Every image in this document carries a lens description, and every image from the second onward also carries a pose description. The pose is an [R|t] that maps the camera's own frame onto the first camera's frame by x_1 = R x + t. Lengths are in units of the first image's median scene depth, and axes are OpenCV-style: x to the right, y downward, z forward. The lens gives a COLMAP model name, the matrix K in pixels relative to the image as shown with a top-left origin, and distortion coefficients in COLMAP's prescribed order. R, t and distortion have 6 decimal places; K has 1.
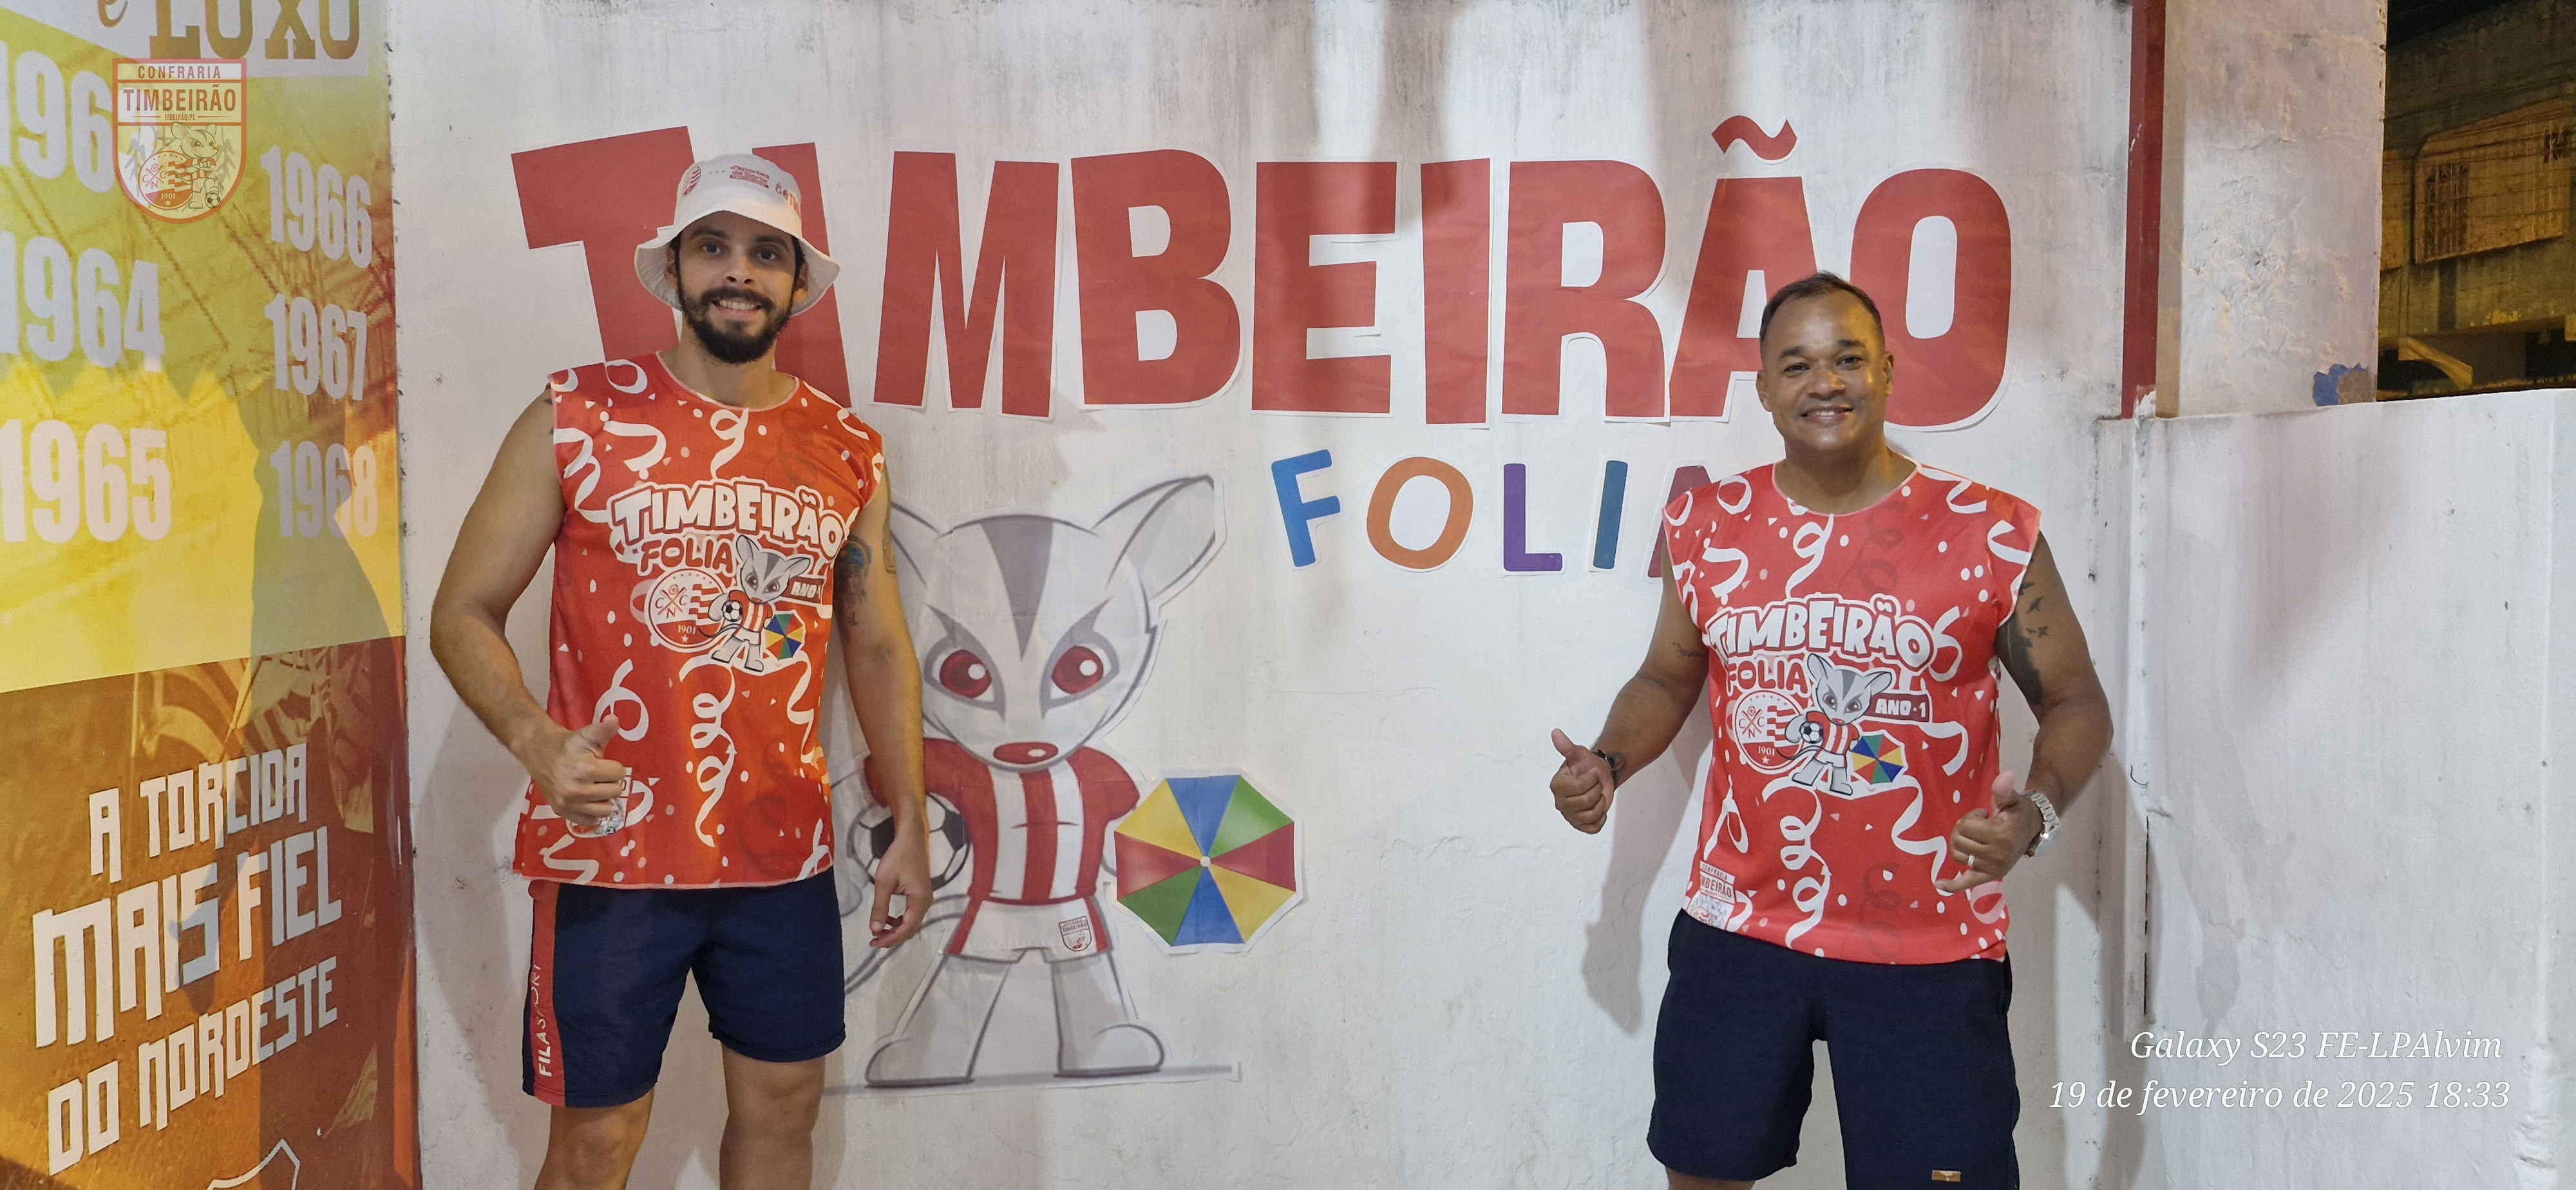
lens RADIAL K [[1771.0, 0, 1292.4], [0, 1771.0, 588.9], [0, 0, 1]] dist [0.110483, -0.126001]
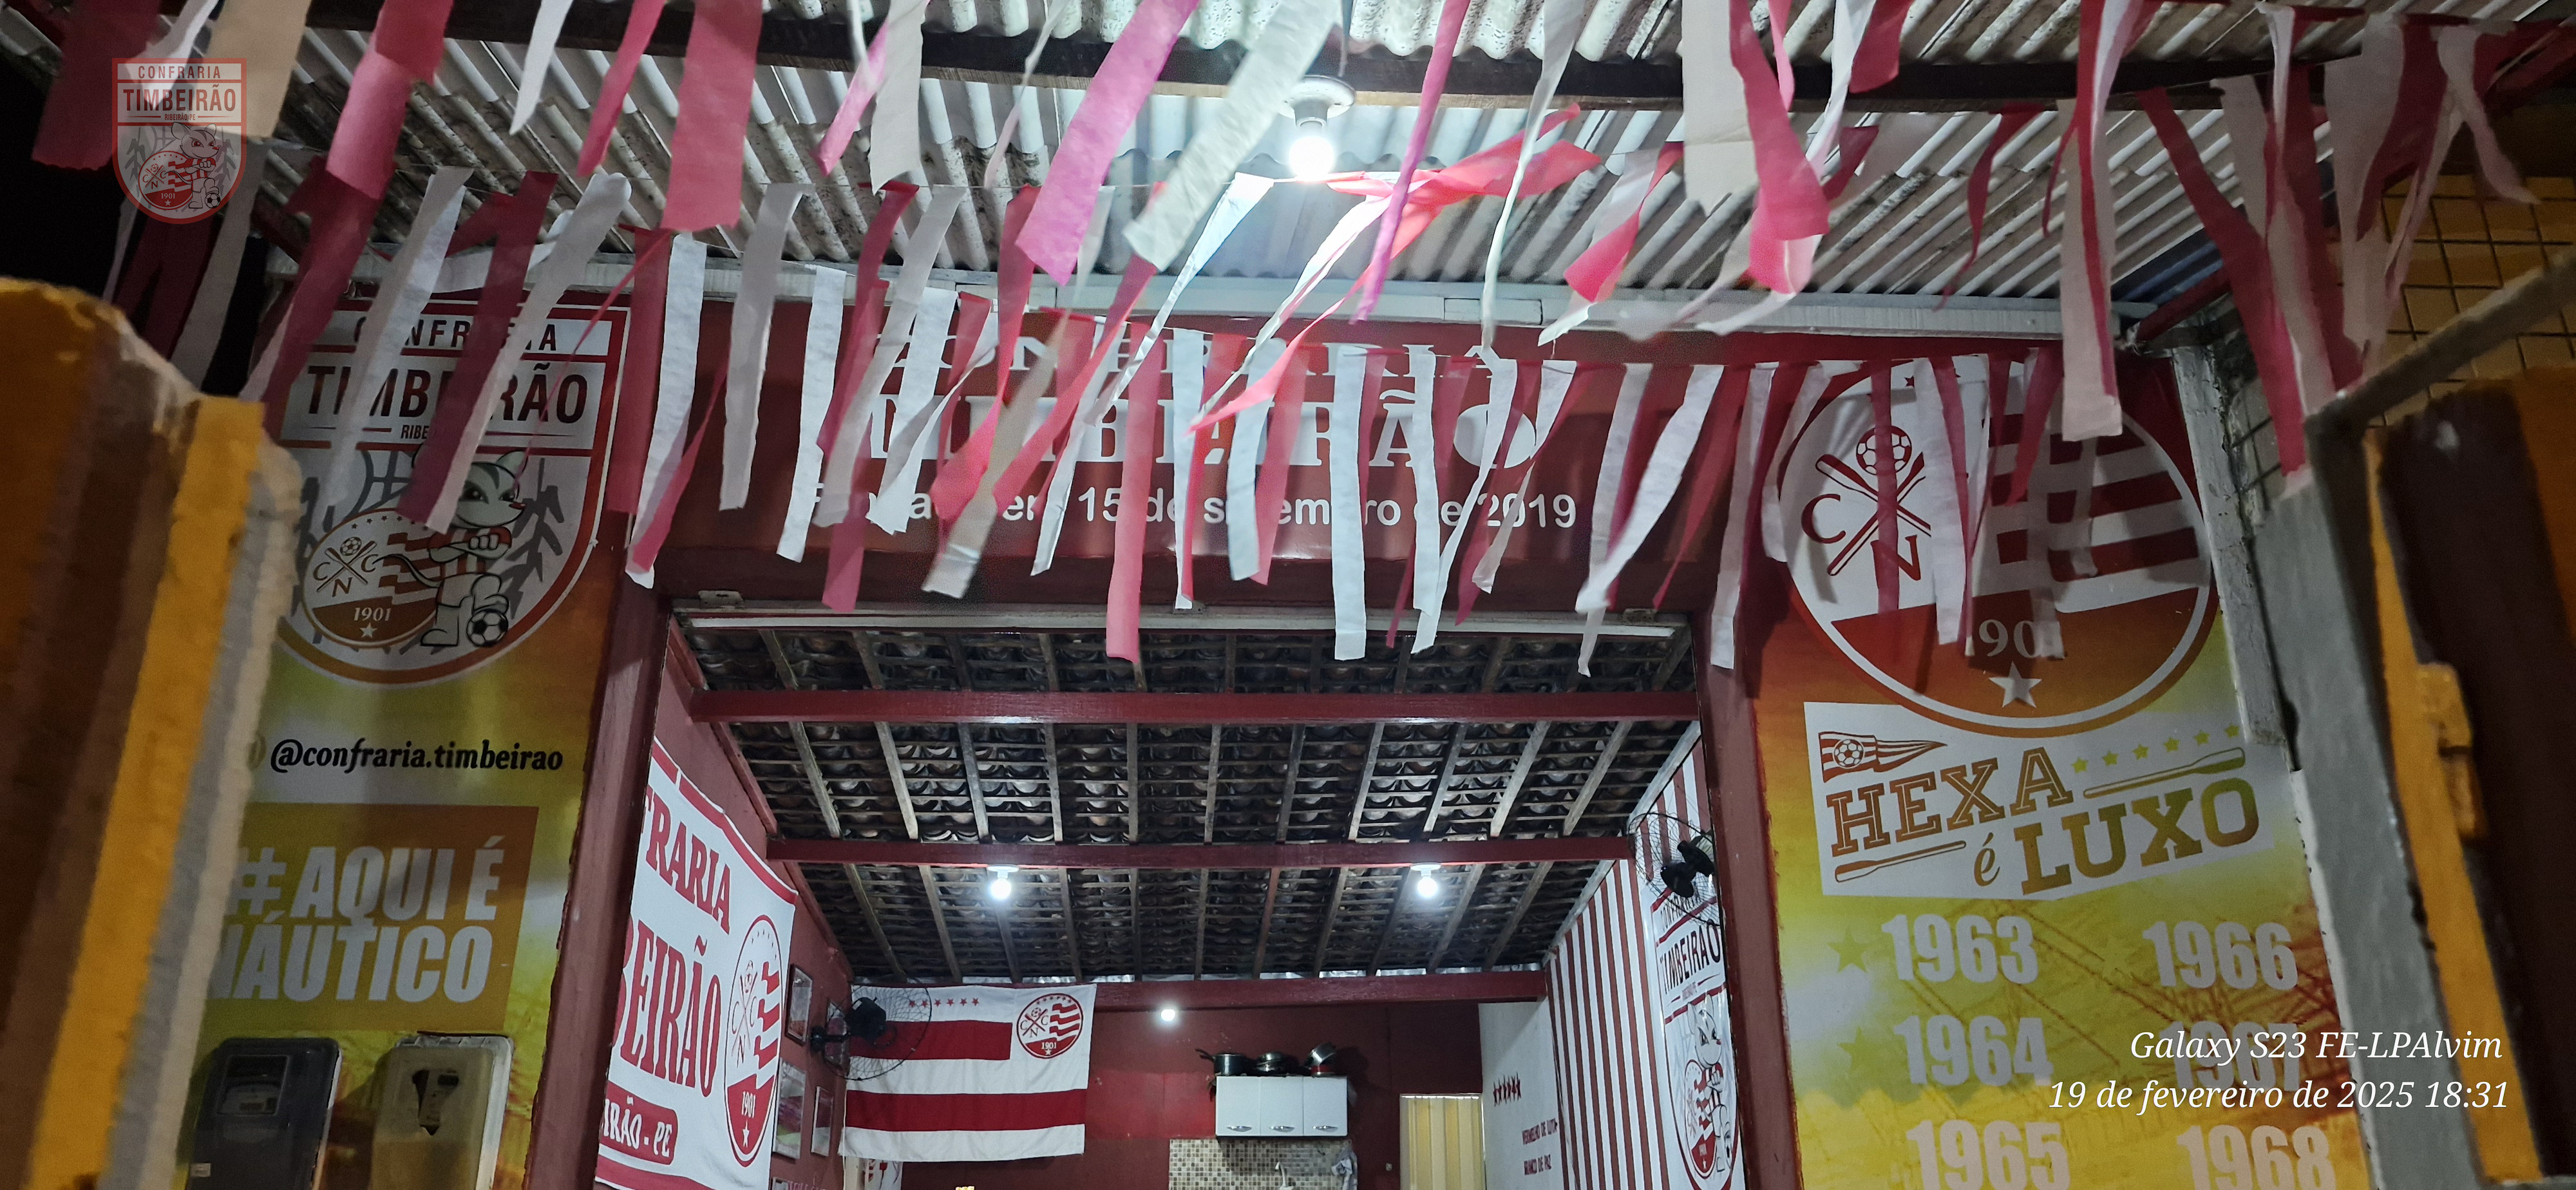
lens RADIAL K [[1777.6, 0, 1269.5], [0, 1777.6, 573.5], [0, 0, 1]] dist [0.105707, -0.120944]
pose [[0.011680, -0.347113, -0.937751, 0.814714], [-0.047310, 0.936573, -0.347266, 0.037514], [0.998812, 0.048421, -0.005483, 0.217677]]
